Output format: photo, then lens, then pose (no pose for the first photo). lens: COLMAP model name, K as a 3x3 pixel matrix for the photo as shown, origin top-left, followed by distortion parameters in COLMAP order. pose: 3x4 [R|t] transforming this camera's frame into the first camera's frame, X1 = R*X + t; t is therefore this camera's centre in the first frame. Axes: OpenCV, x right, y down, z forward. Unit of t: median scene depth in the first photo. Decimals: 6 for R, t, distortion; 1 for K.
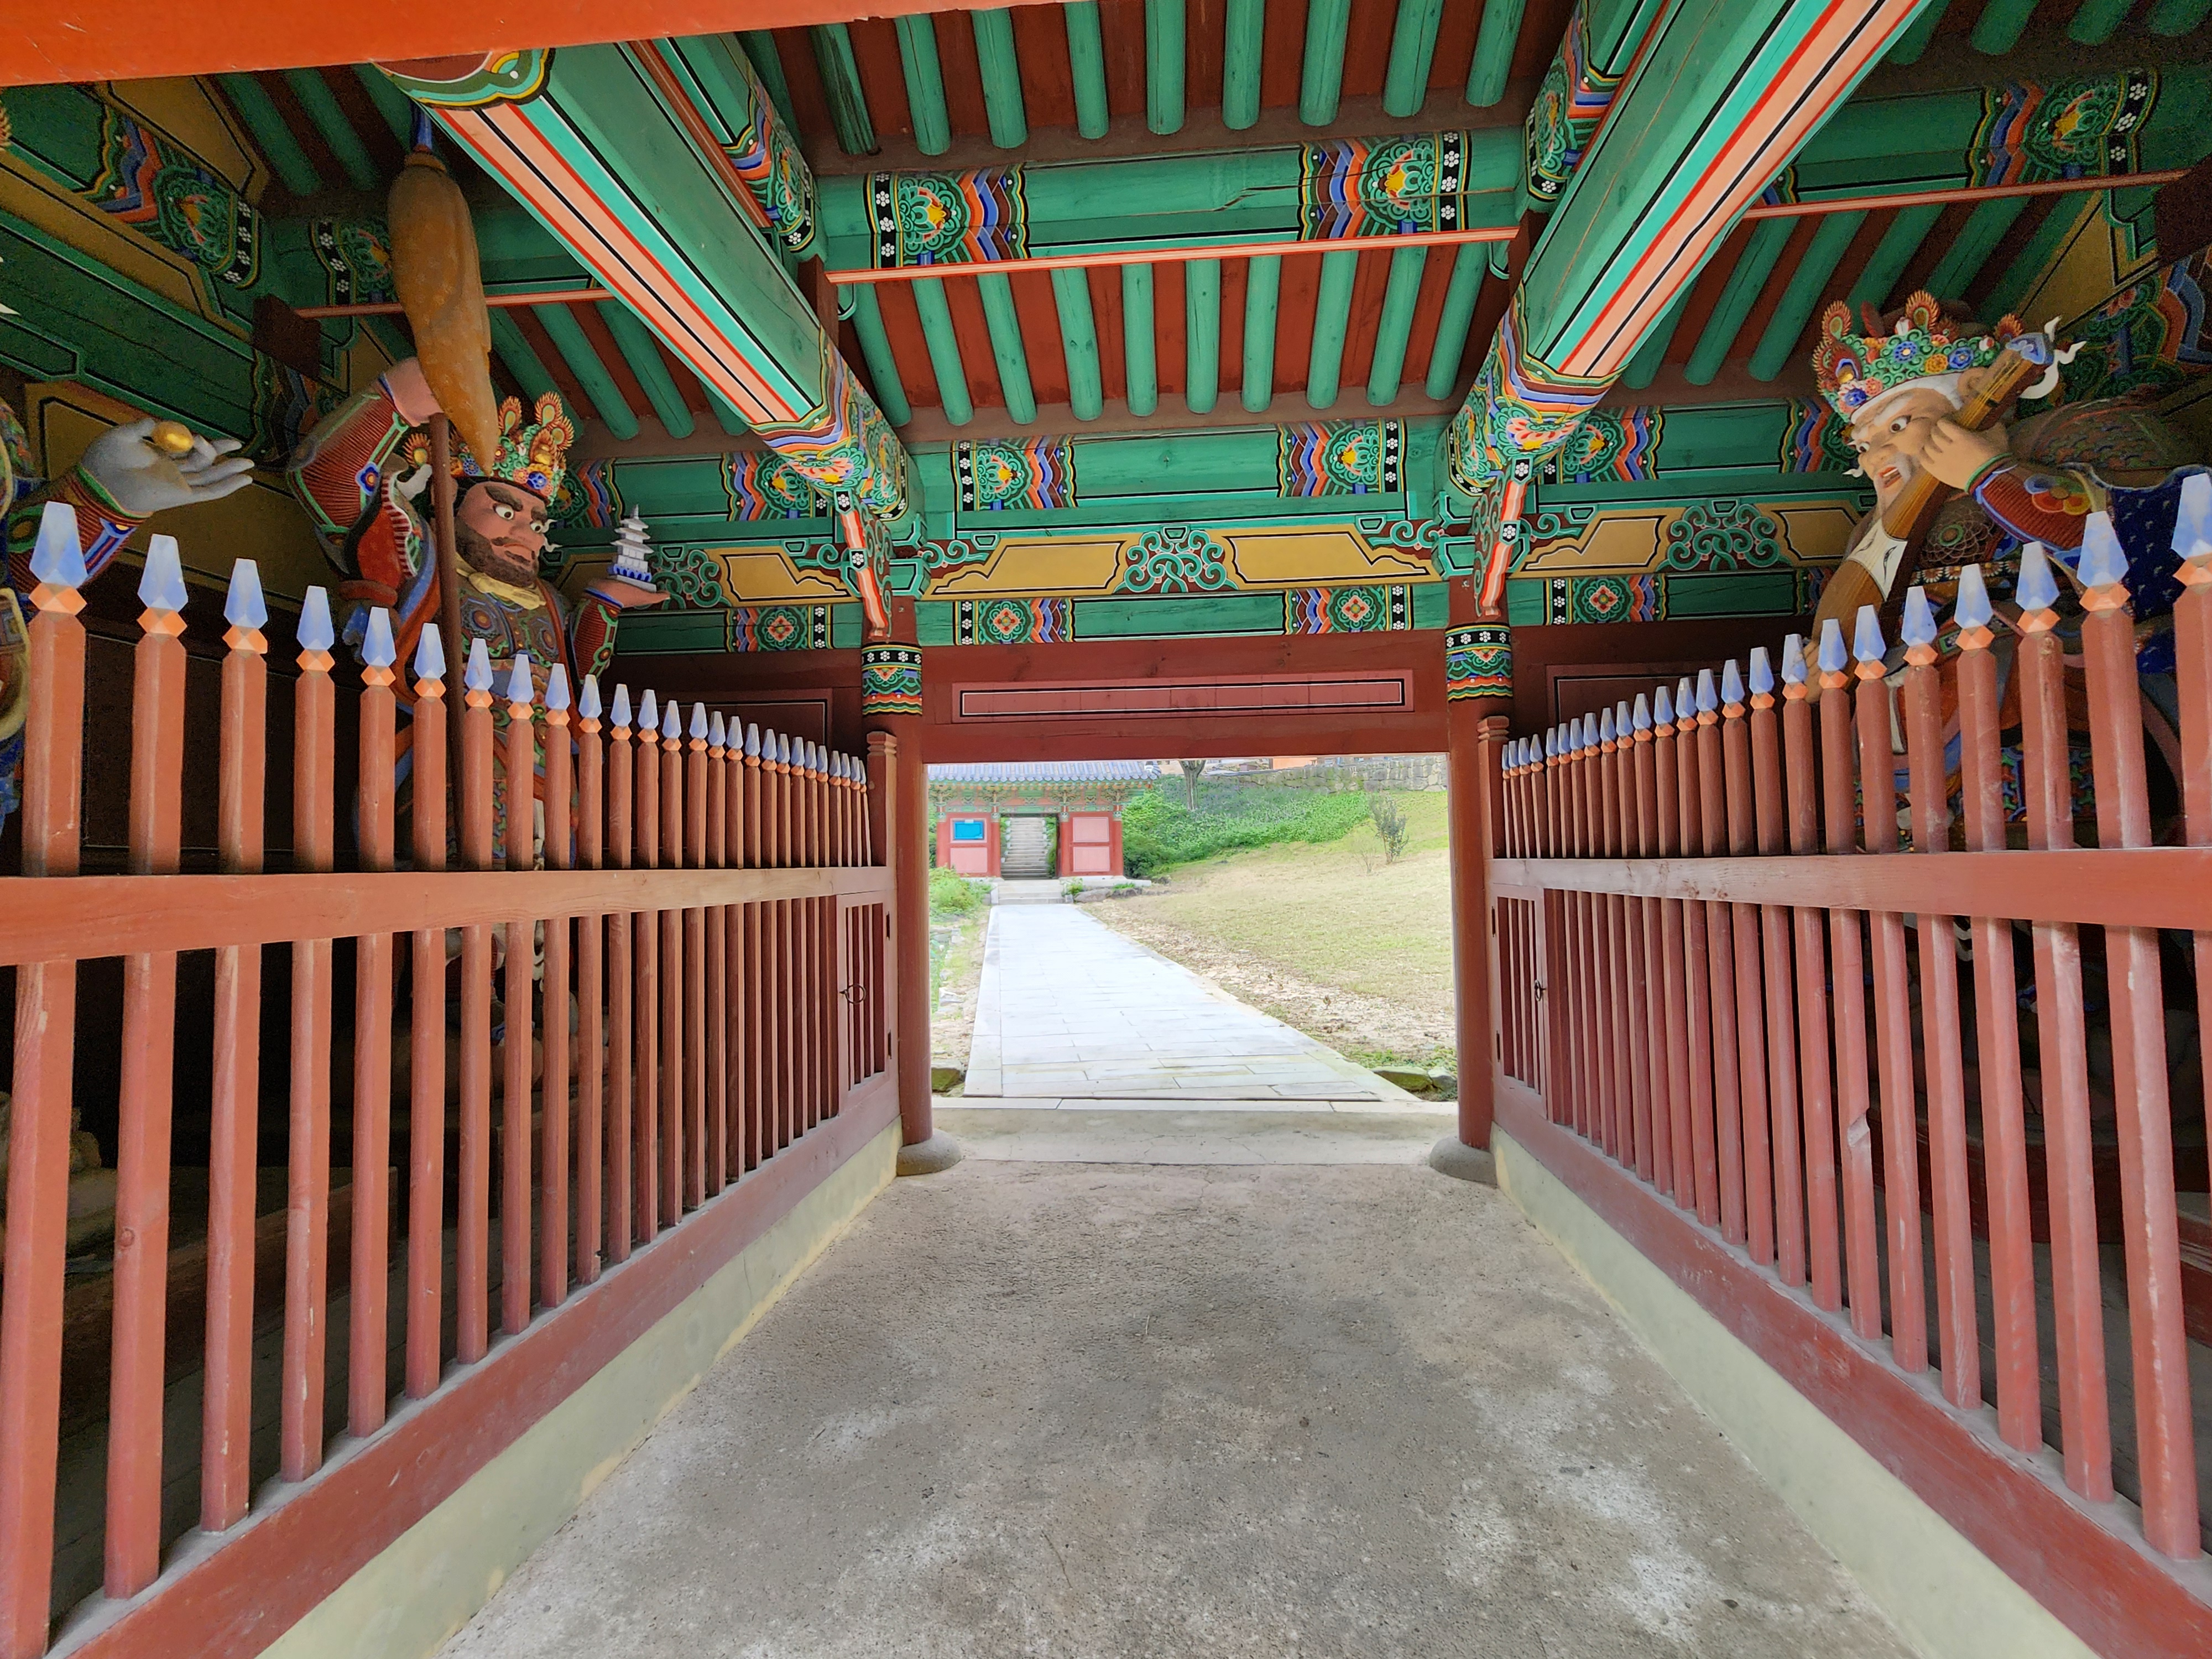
lens RADIAL K [[992.8, 0, 1106.0], [0, 992.8, 829.5], [0, 0, 1]] dist [0.001091, -0.000493]
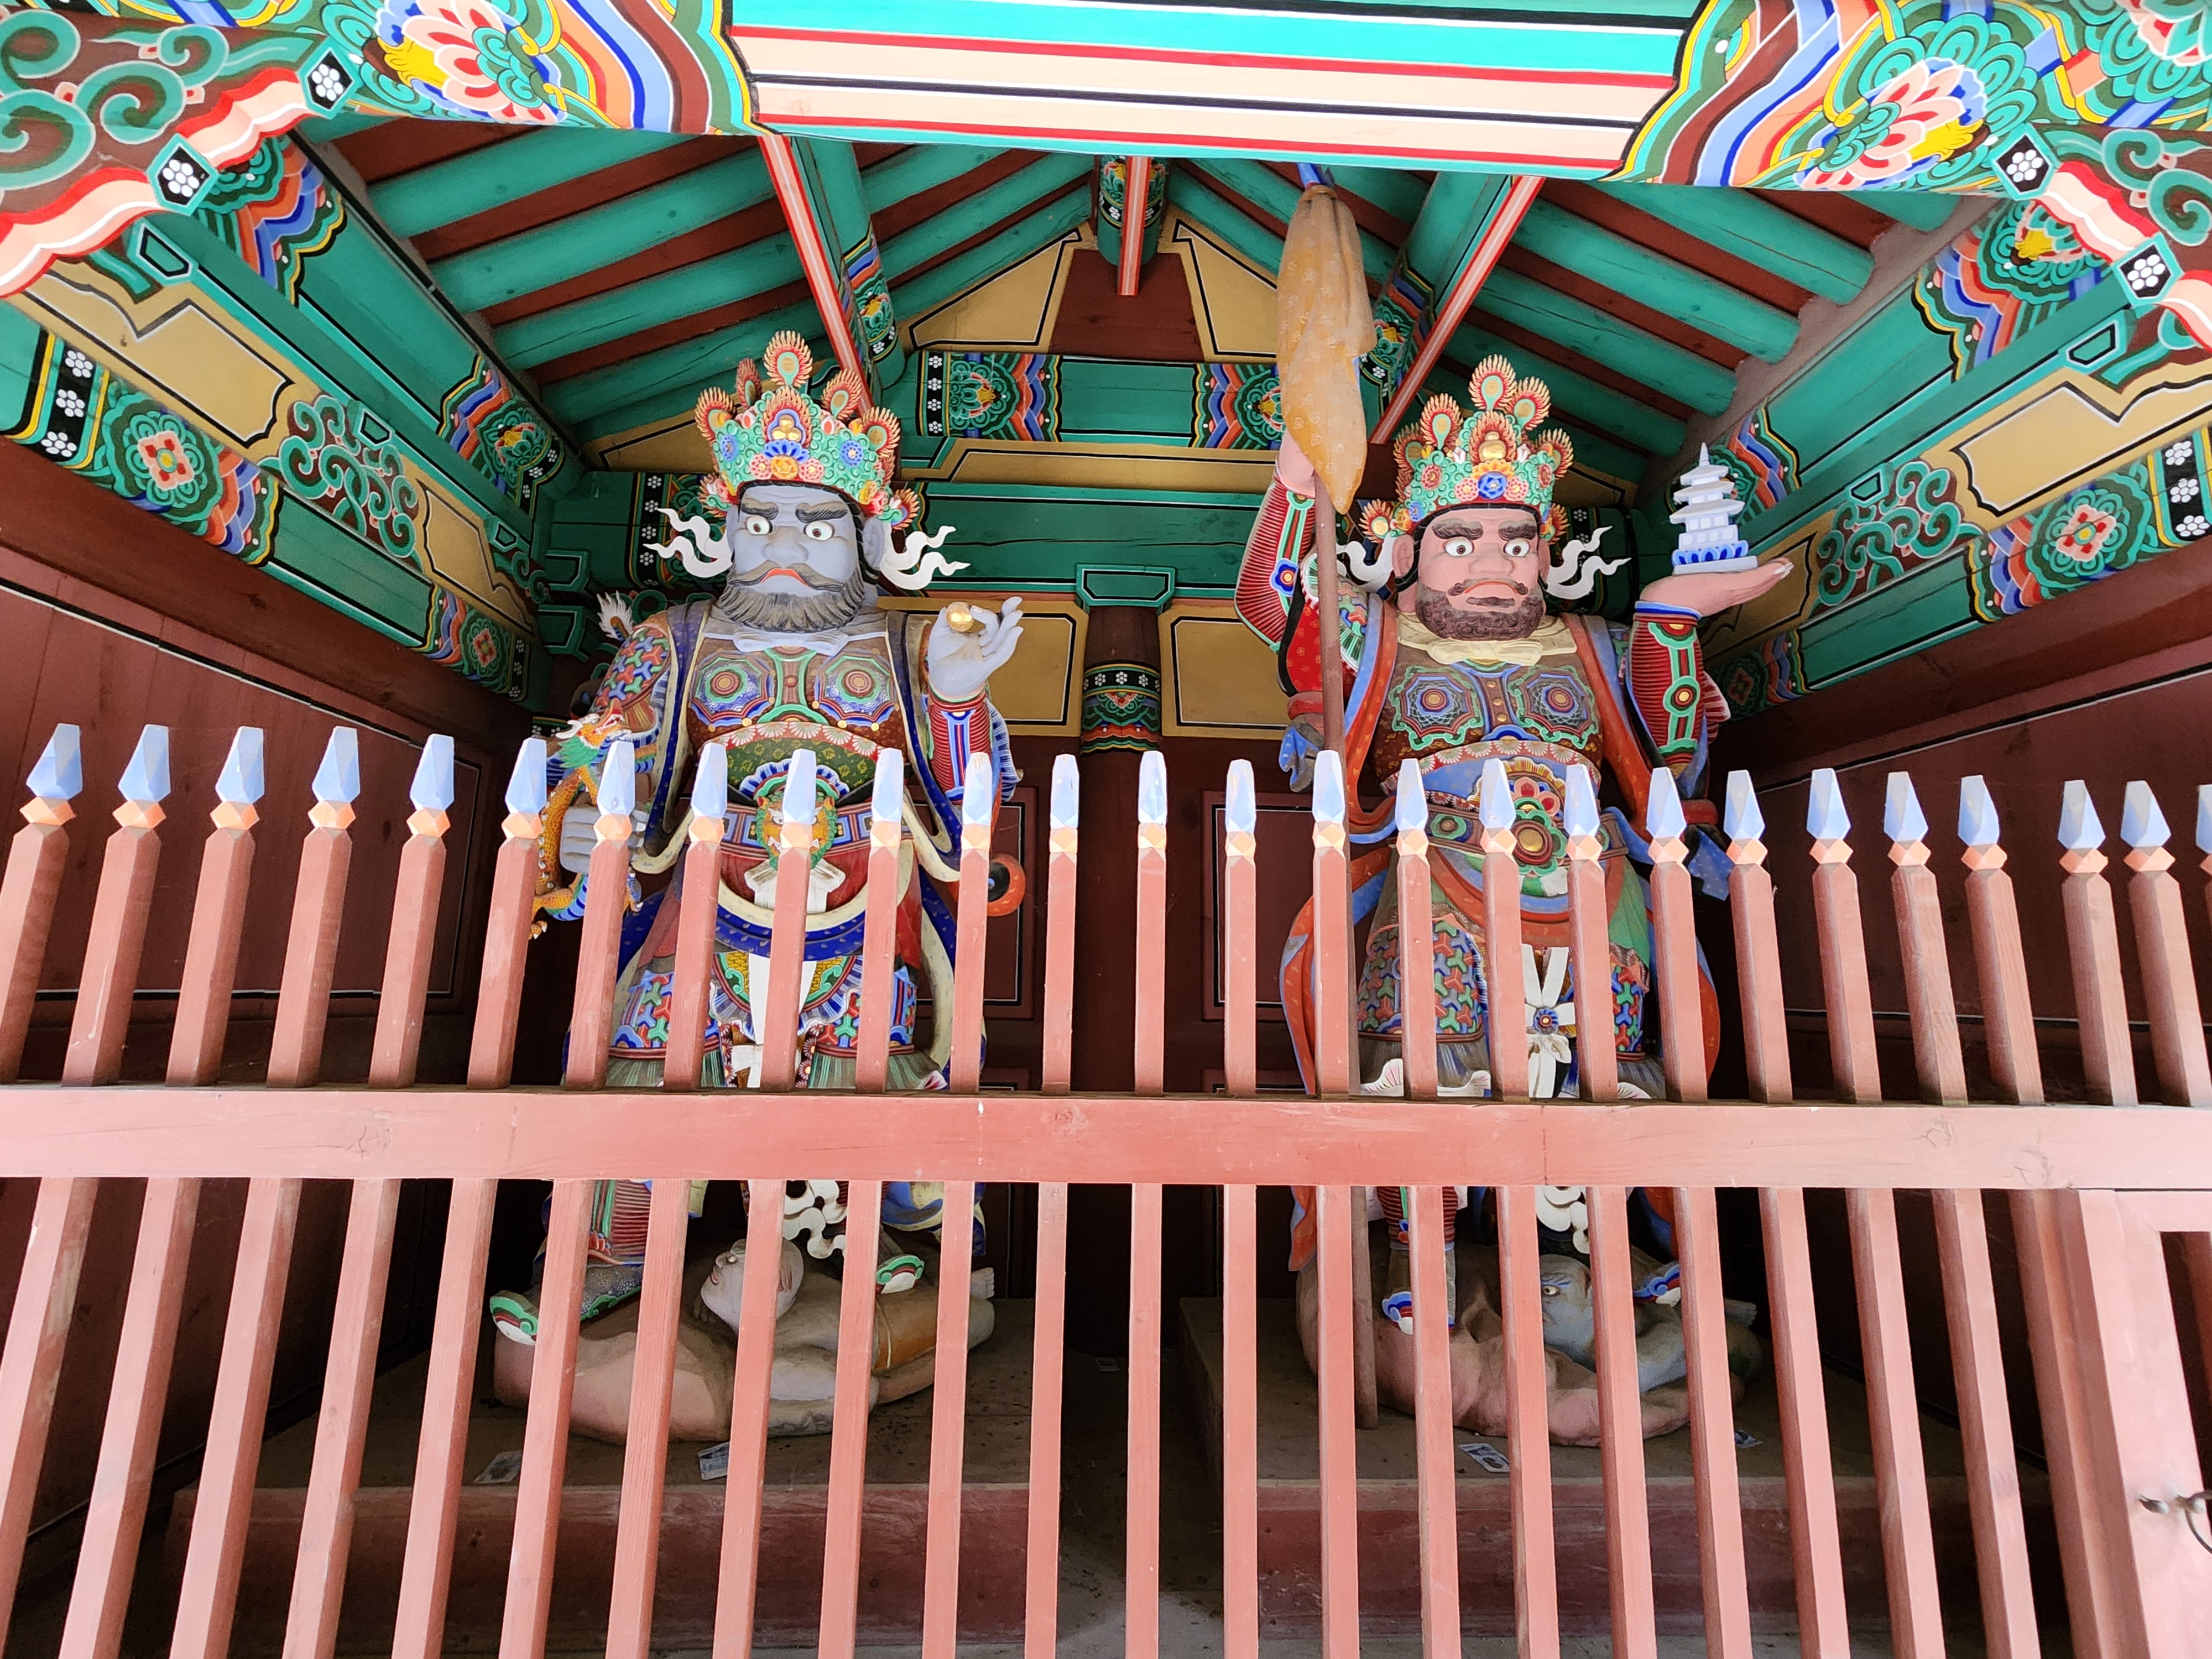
lens RADIAL K [[992.8, 0, 1106.0], [0, 992.8, 829.5], [0, 0, 1]] dist [0.001091, -0.000493]
pose [[0.146039, -0.145262, -0.978556, 0.040502], [0.019619, 0.989392, -0.143943, -0.013516], [0.989084, 0.001823, 0.147340, 0.608039]]
